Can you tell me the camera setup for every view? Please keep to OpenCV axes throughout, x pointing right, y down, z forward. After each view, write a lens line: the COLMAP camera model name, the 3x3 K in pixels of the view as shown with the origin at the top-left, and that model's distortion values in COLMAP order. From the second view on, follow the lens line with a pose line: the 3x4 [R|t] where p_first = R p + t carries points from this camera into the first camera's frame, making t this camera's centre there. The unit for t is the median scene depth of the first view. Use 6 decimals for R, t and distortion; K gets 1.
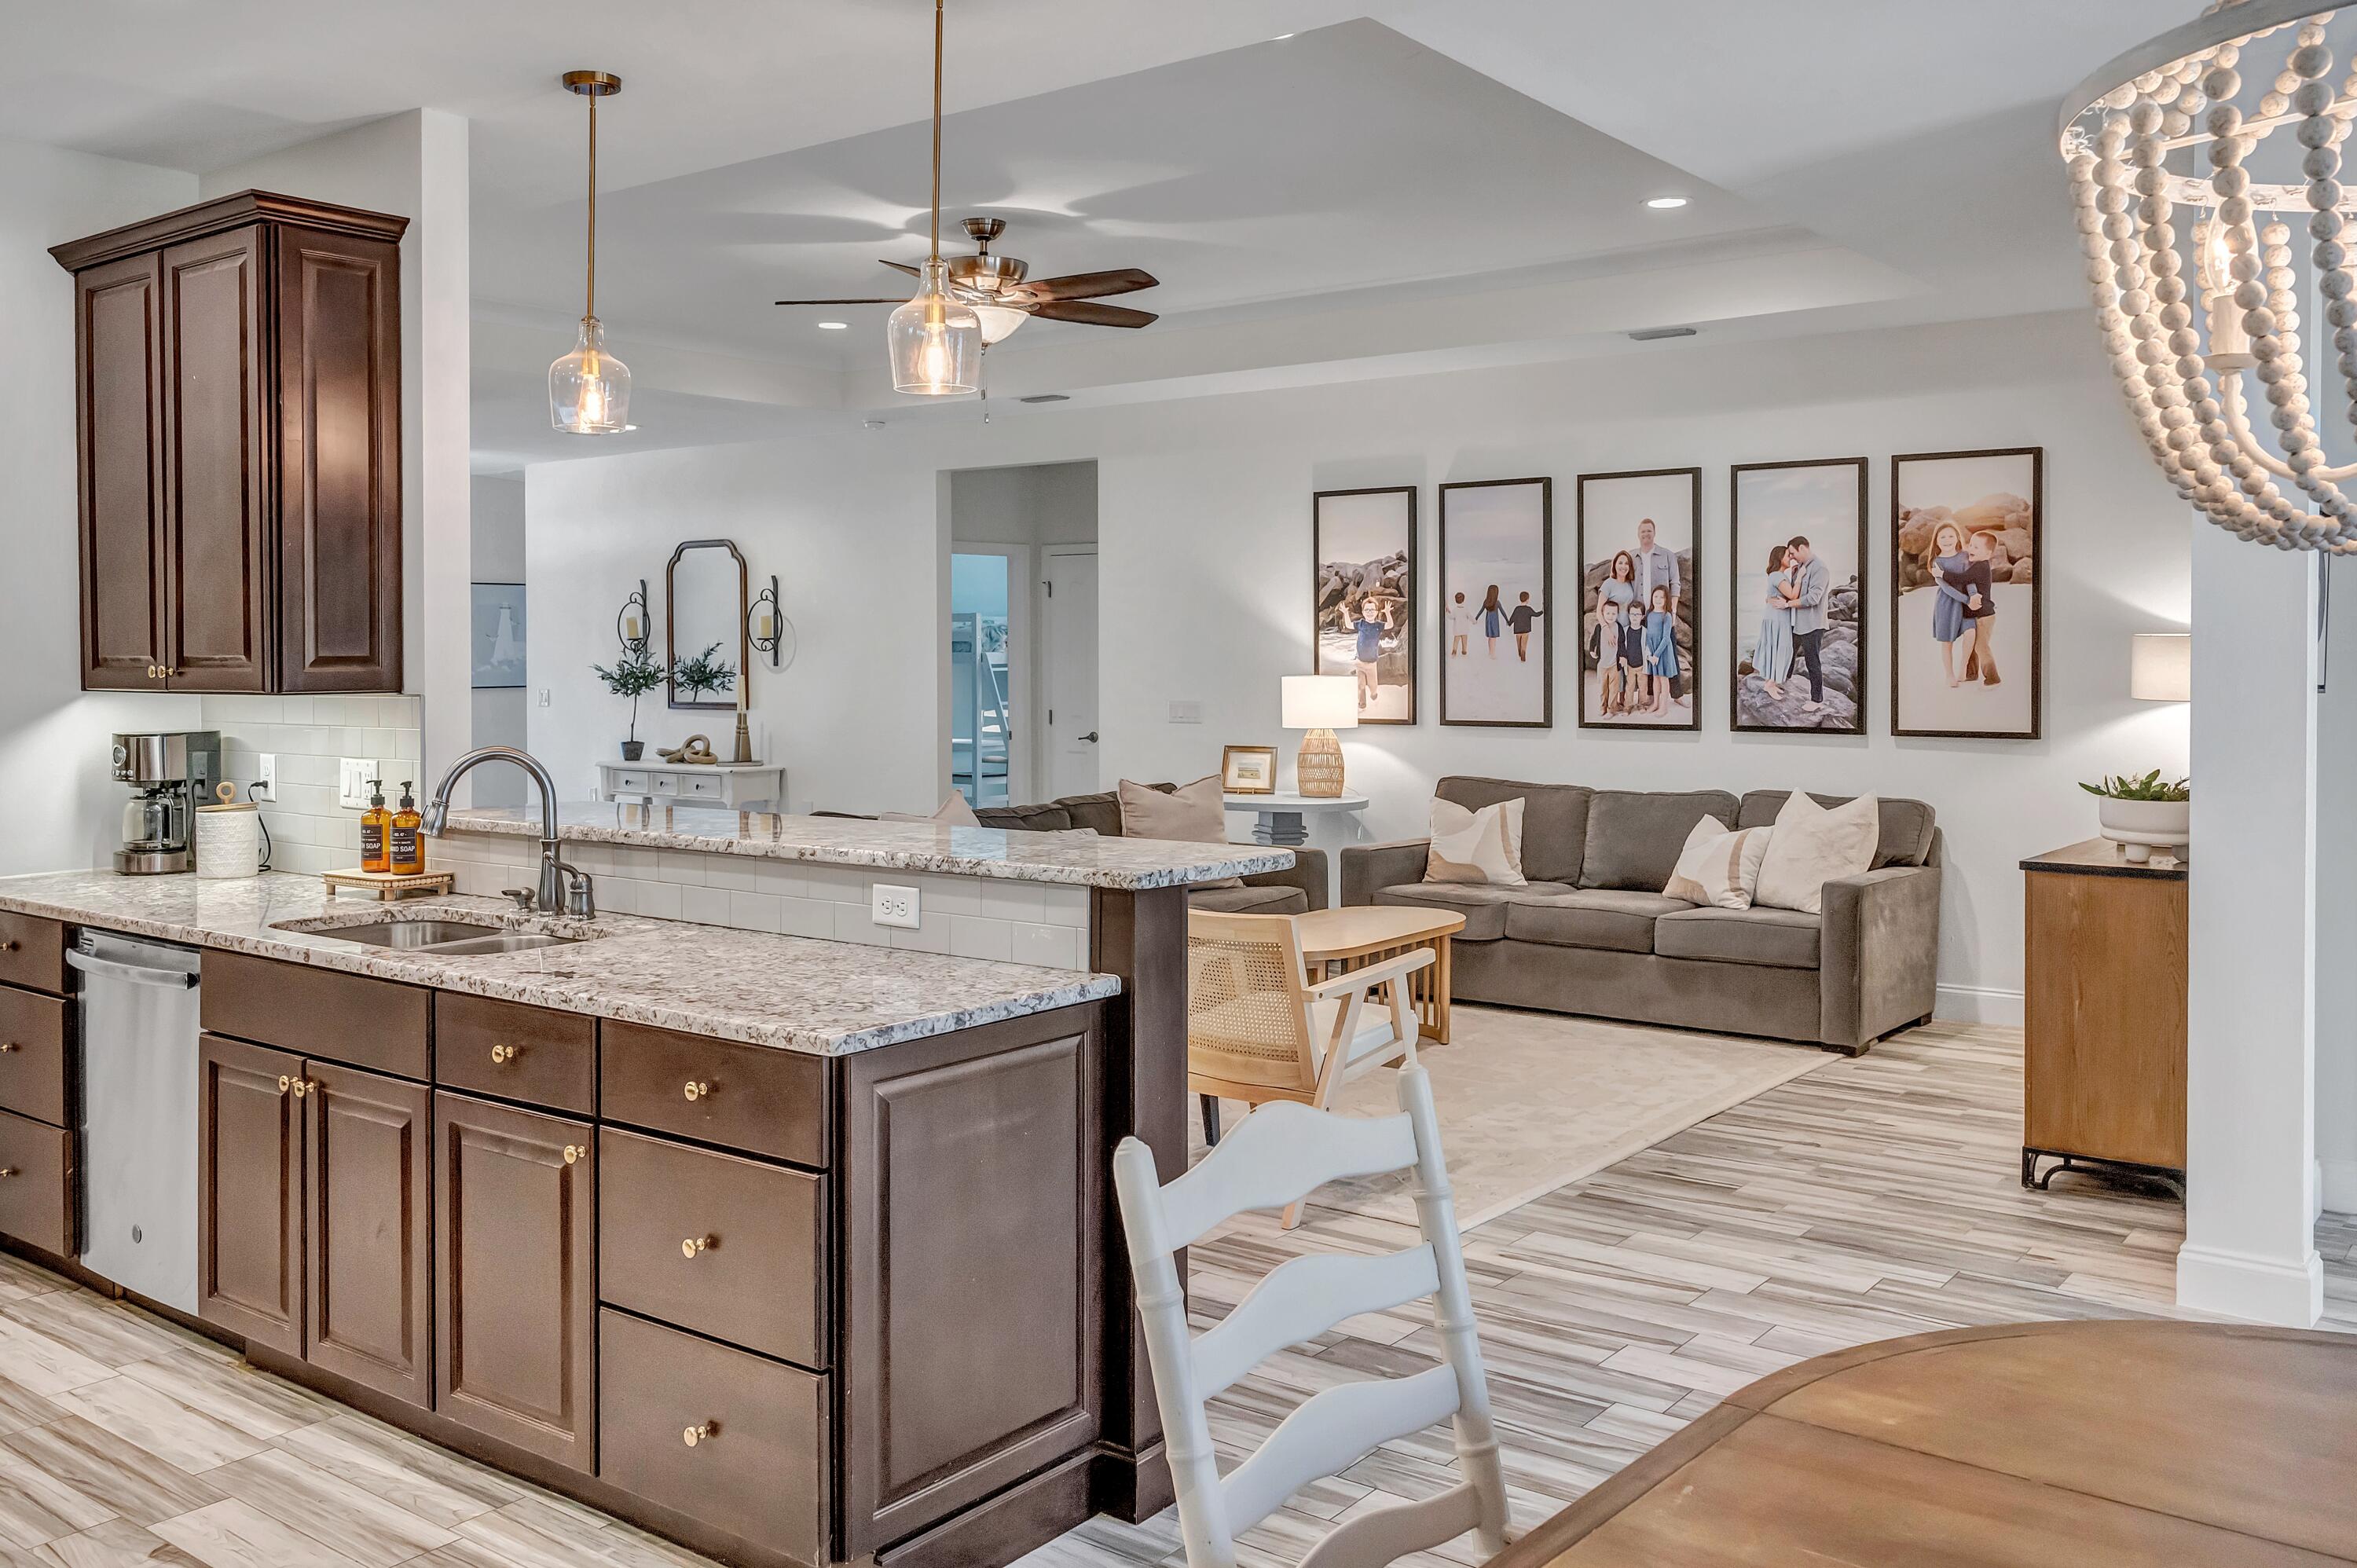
lens RADIAL K [[1944.4, 0, 1178.5], [0, 1944.4, 784.0], [0, 0, 1]] dist [0.002626, 0.000828]
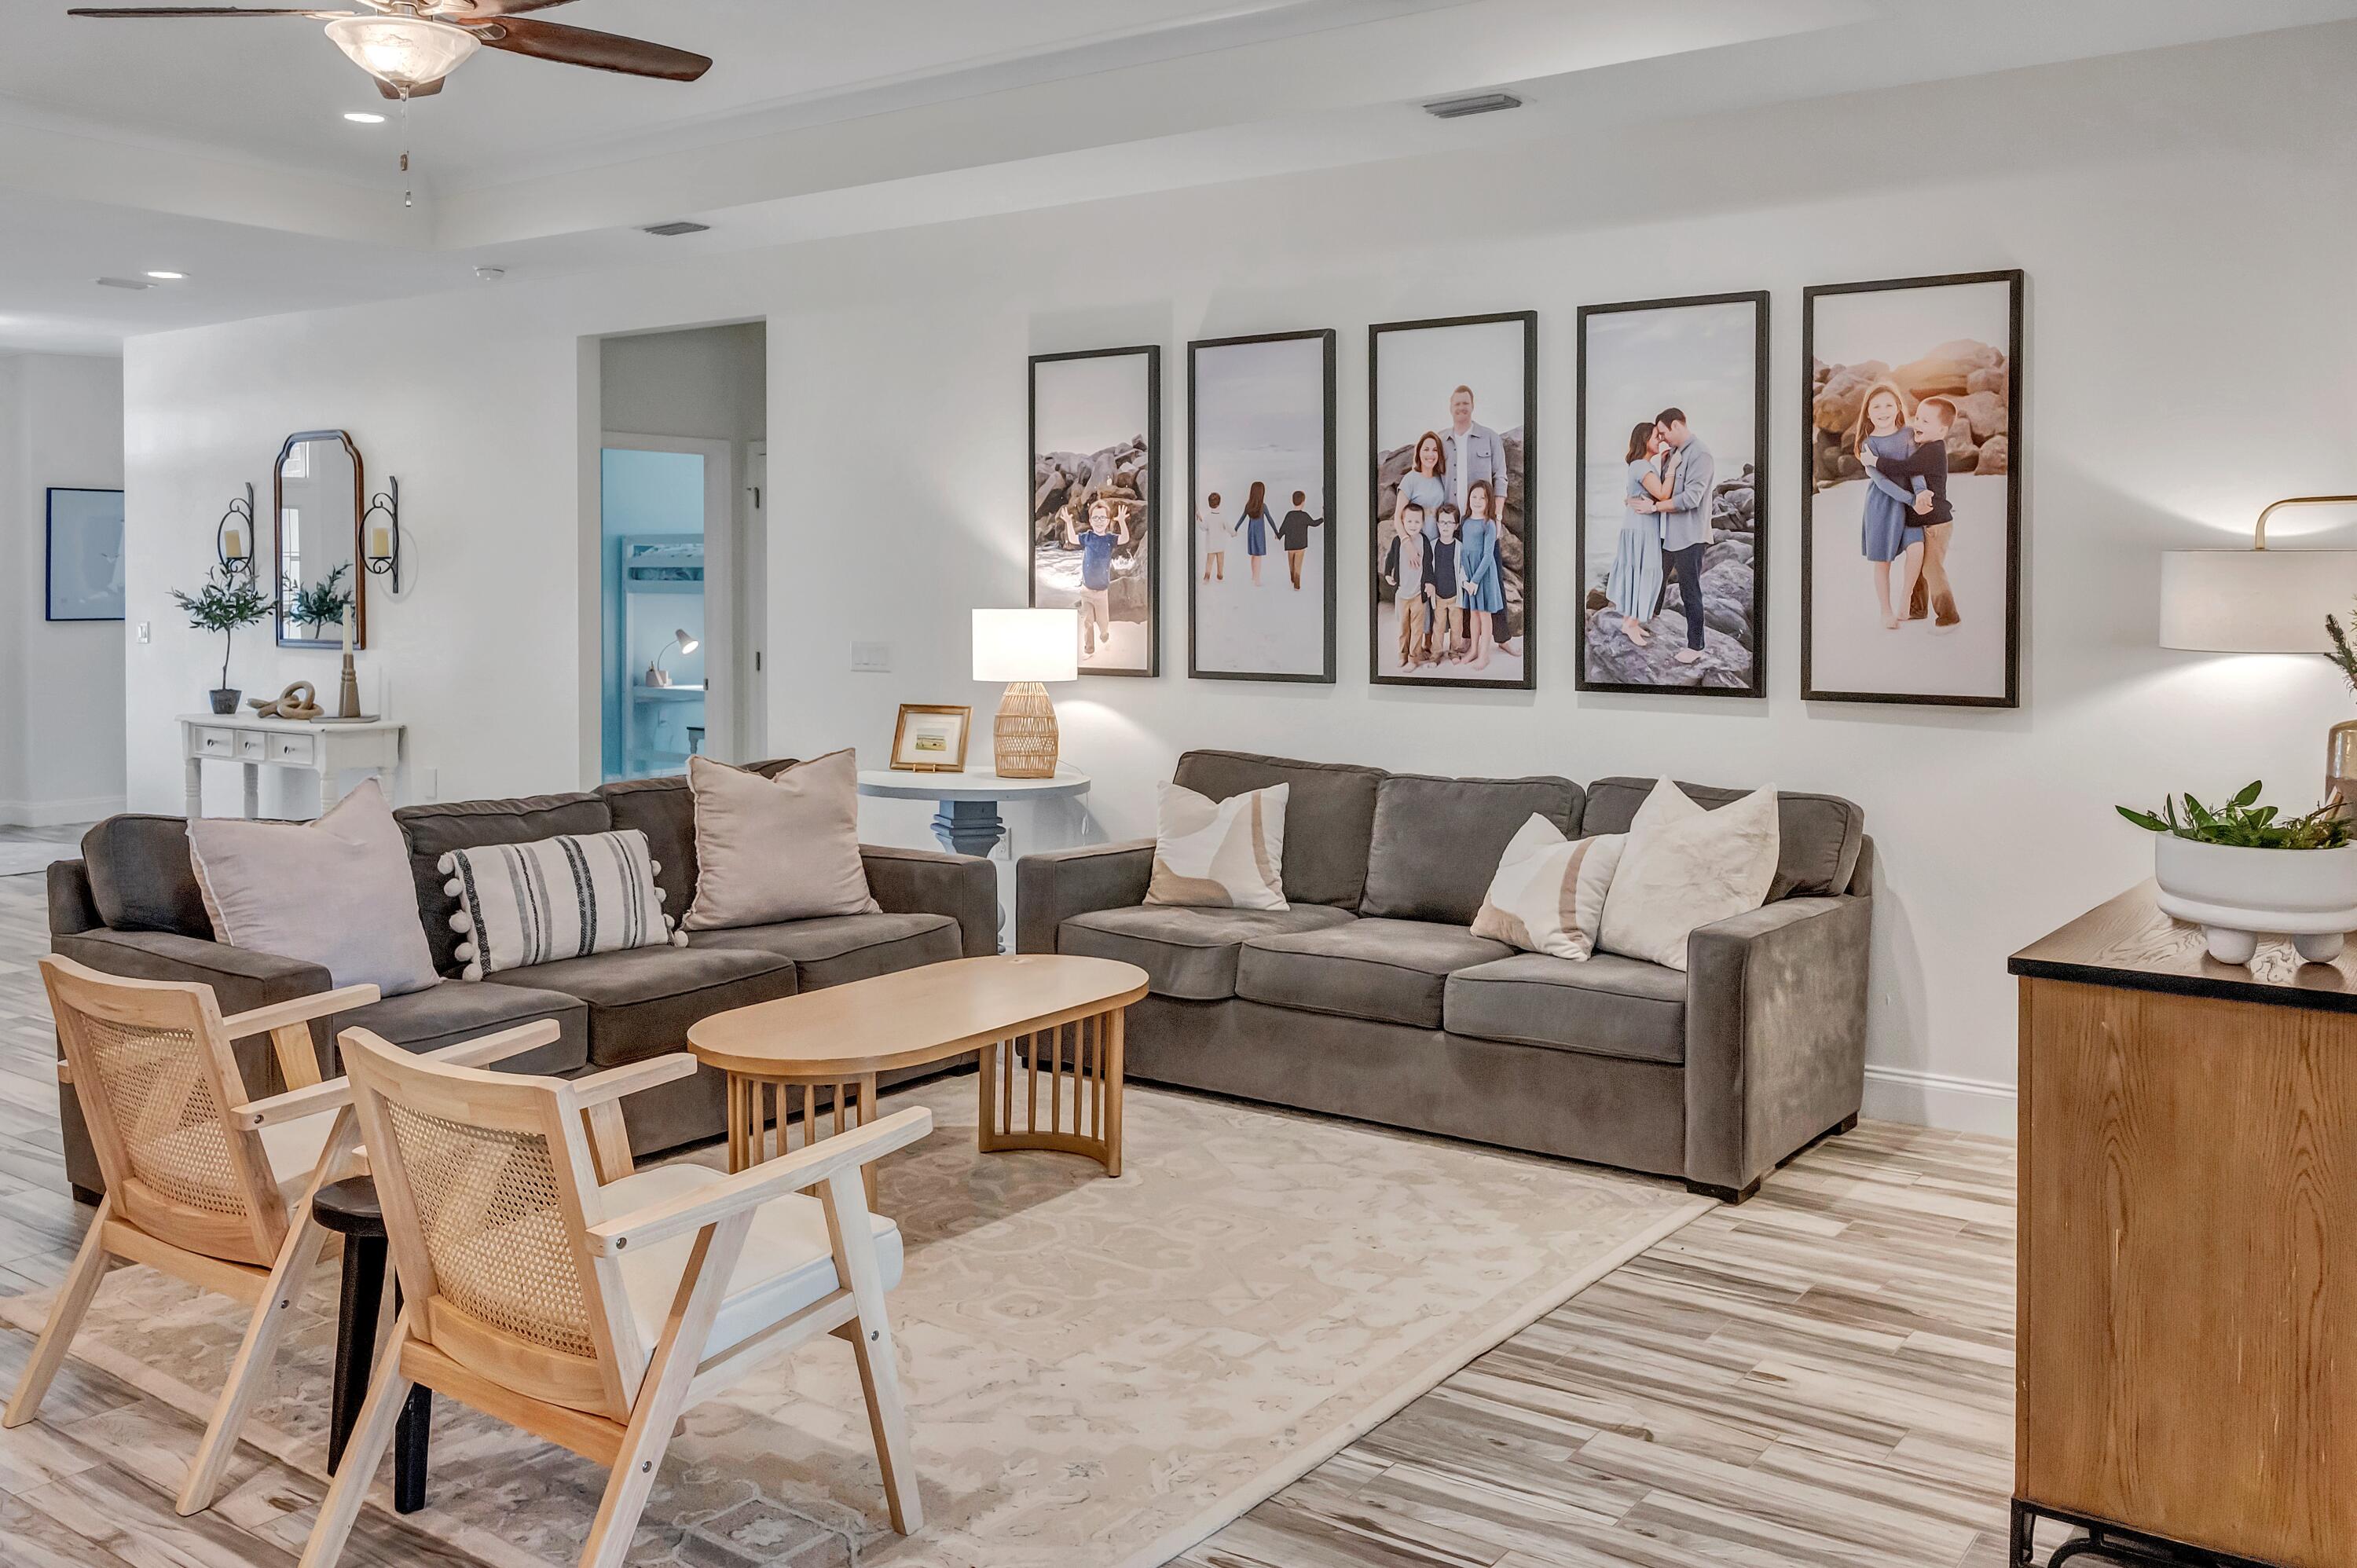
lens RADIAL K [[2059.1, 0, 1182.0], [0, 2059.1, 732.9], [0, 0, 1]] dist [0.001526, 0.003145]
pose [[0.998953, 0.003952, 0.045578, 0.112054], [-0.004042, 0.999990, 0.001875, -0.013067], [-0.045570, -0.002057, 0.998959, 0.277275]]
